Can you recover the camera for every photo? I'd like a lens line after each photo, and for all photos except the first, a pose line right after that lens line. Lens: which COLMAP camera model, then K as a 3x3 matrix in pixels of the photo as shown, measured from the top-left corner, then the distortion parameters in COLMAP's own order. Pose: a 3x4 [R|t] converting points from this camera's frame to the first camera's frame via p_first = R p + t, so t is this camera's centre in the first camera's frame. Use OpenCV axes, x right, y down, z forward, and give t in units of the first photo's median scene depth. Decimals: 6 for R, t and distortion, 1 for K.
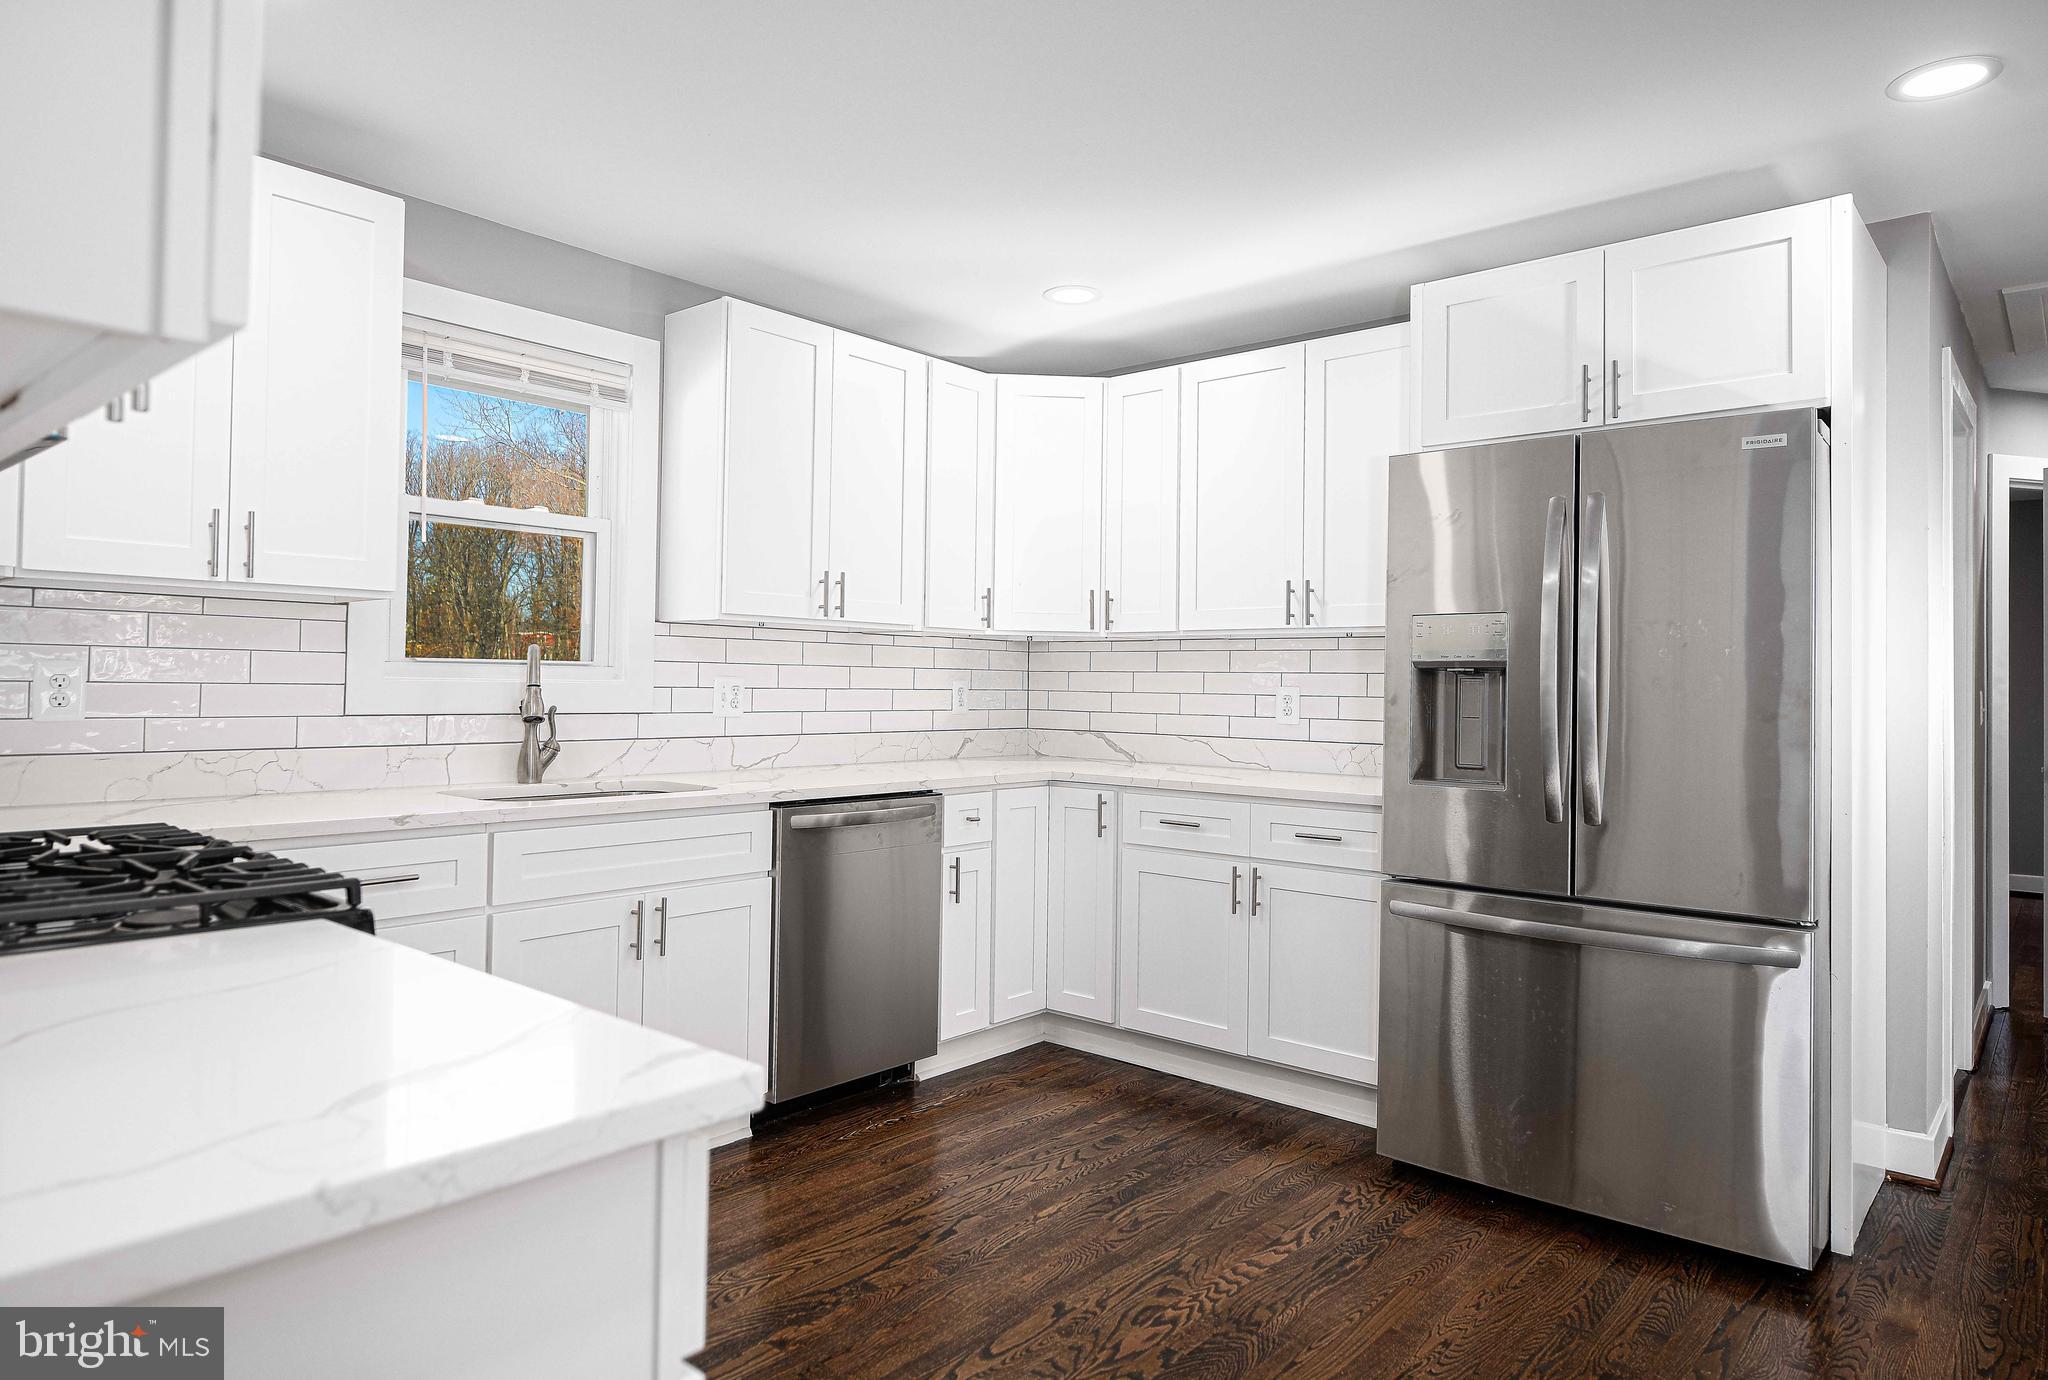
lens RADIAL K [[1241.6, 0, 1016.3], [0, 1241.6, 668.9], [0, 0, 1]] dist [0.001759, 0.000931]
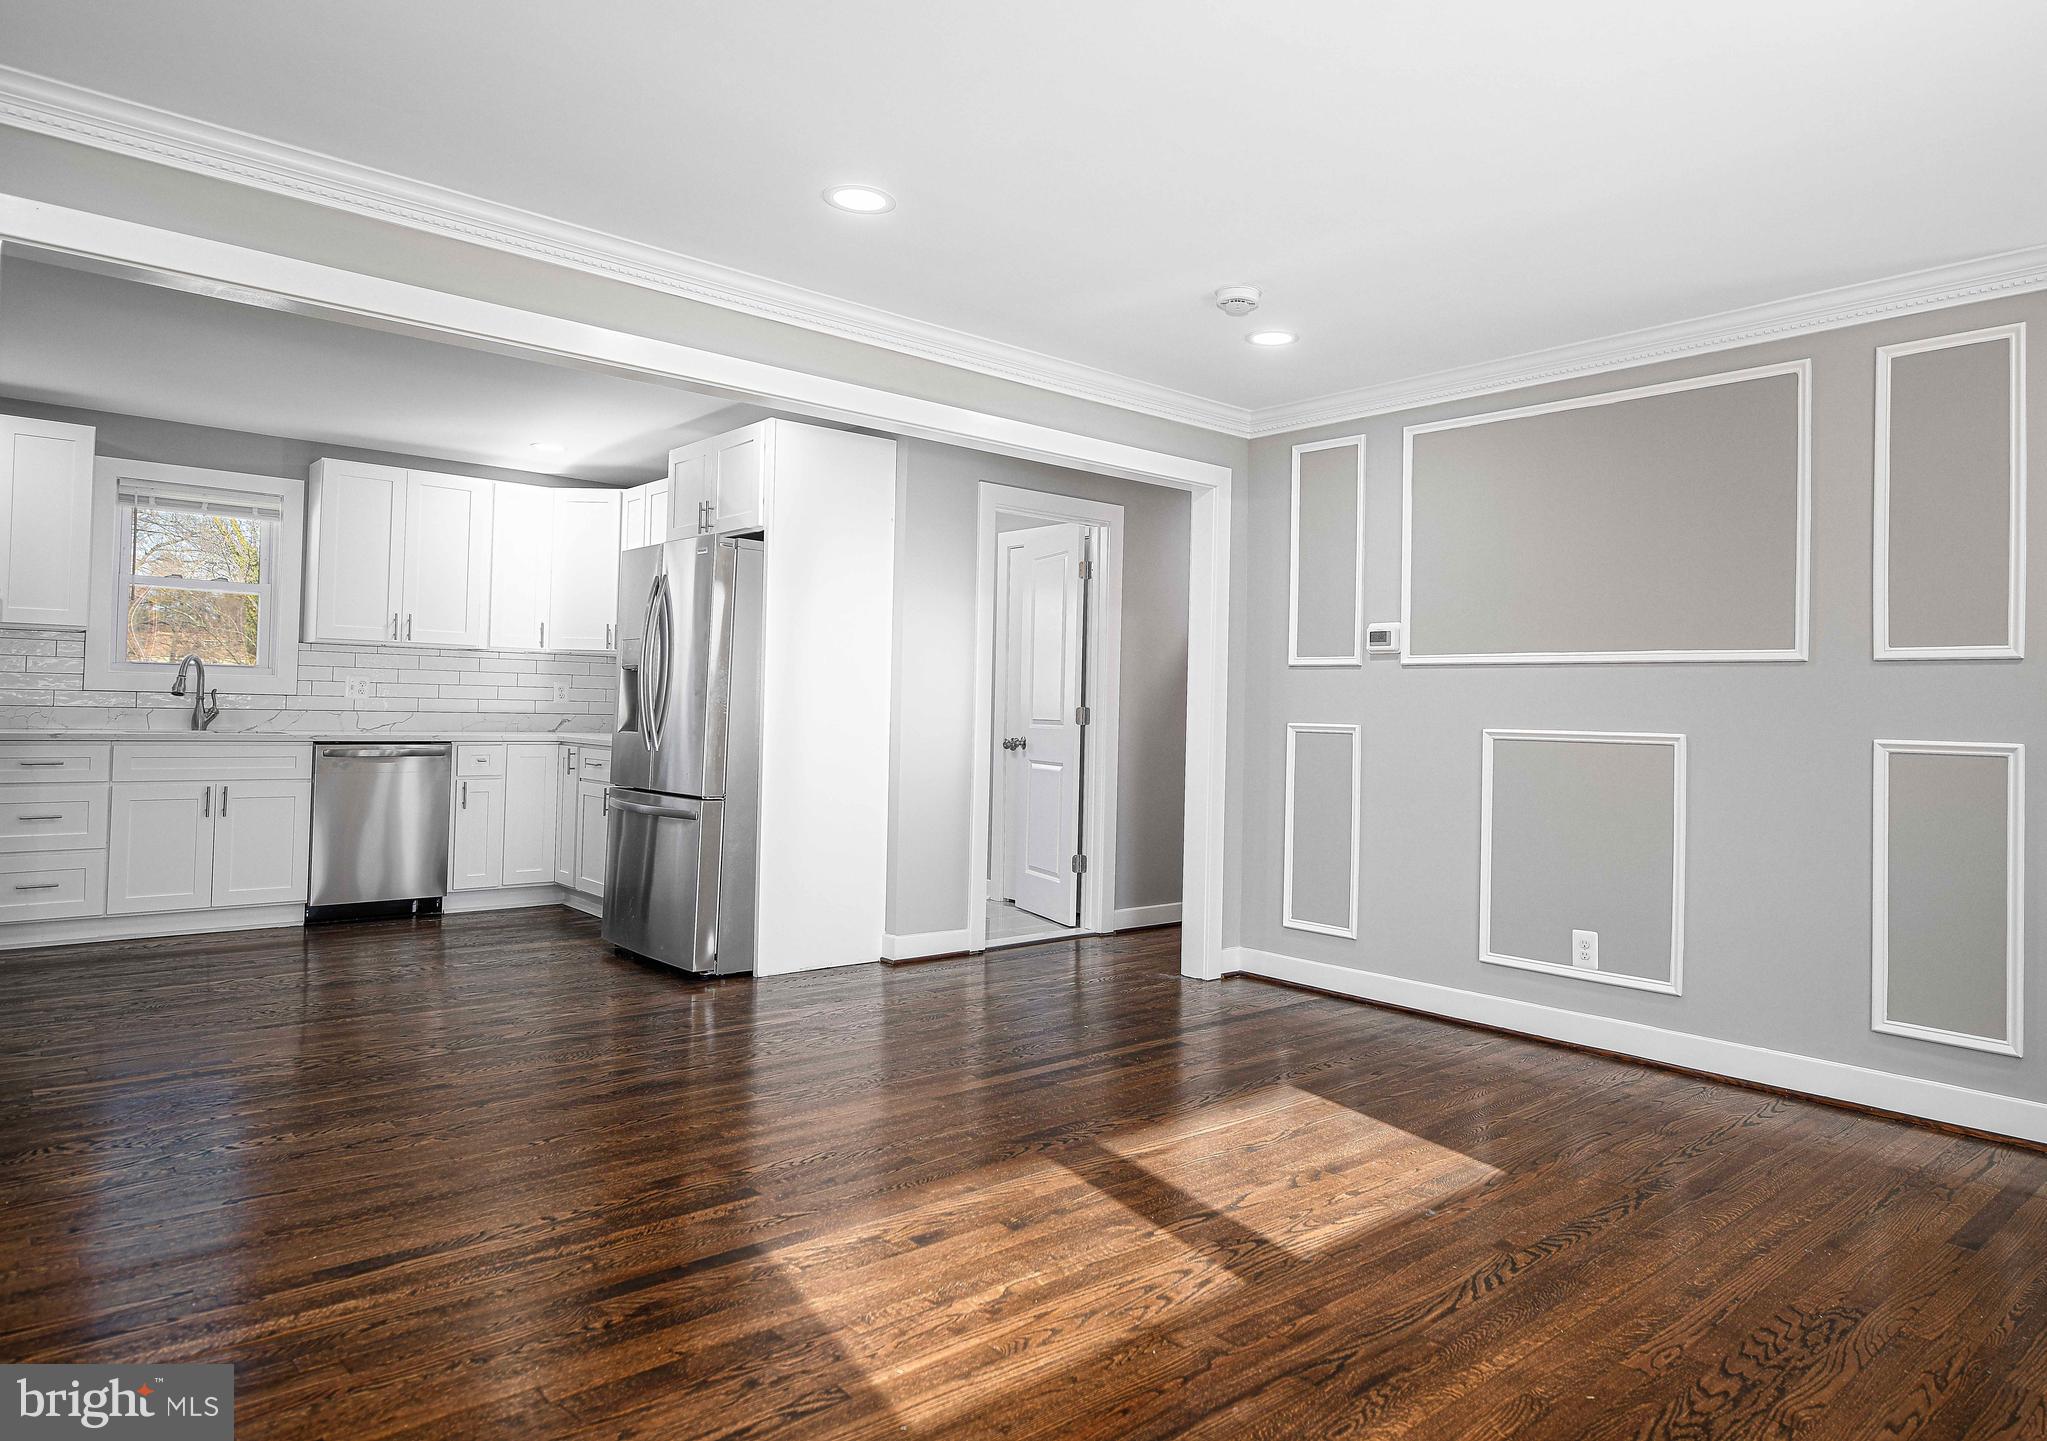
lens RADIAL K [[1259.8, 0, 1102.1], [0, 1259.8, 682.9], [0, 0, 1]] dist [-0.004590, 0.000617]
pose [[0.994772, 0.006237, -0.101931, 1.109387], [-0.007496, 0.999900, -0.011982, 0.034053], [0.101847, 0.012683, 0.994719, -0.698292]]
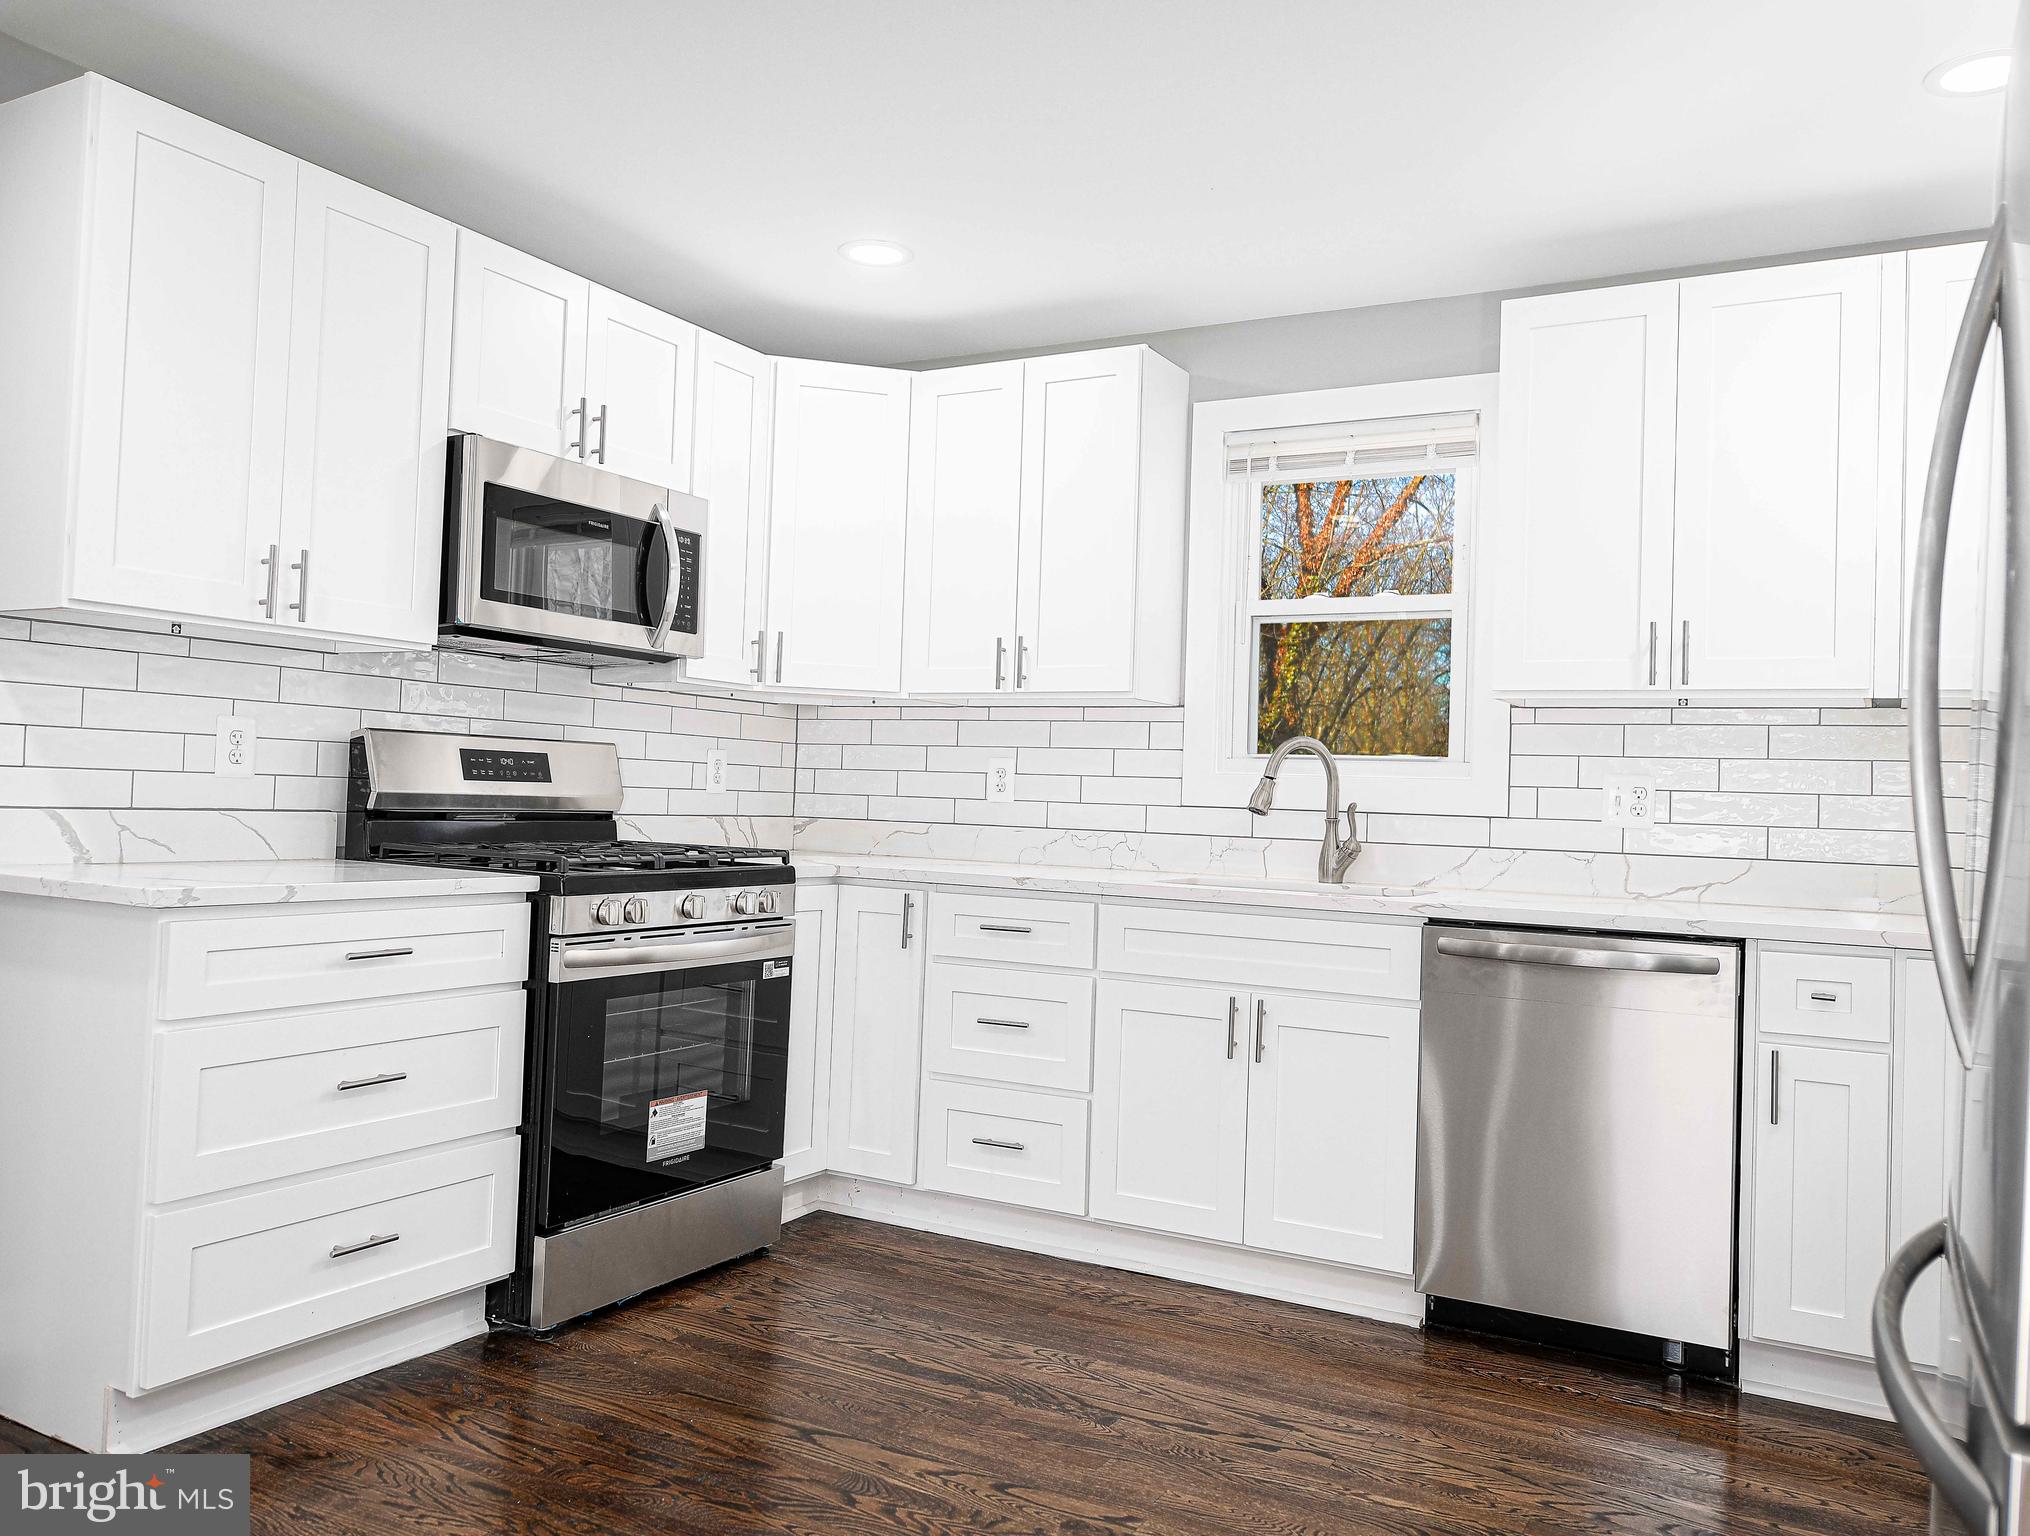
lens RADIAL K [[1580.4, 0, 1015.0], [0, 1580.4, 768.0], [0, 0, 1]] dist [0.038566, -0.002259]
pose [[0.208820, -0.026398, -0.977598, 0.744434], [-0.018023, 0.999362, -0.030836, 0.045175], [0.977788, 0.024059, 0.208211, 0.504364]]
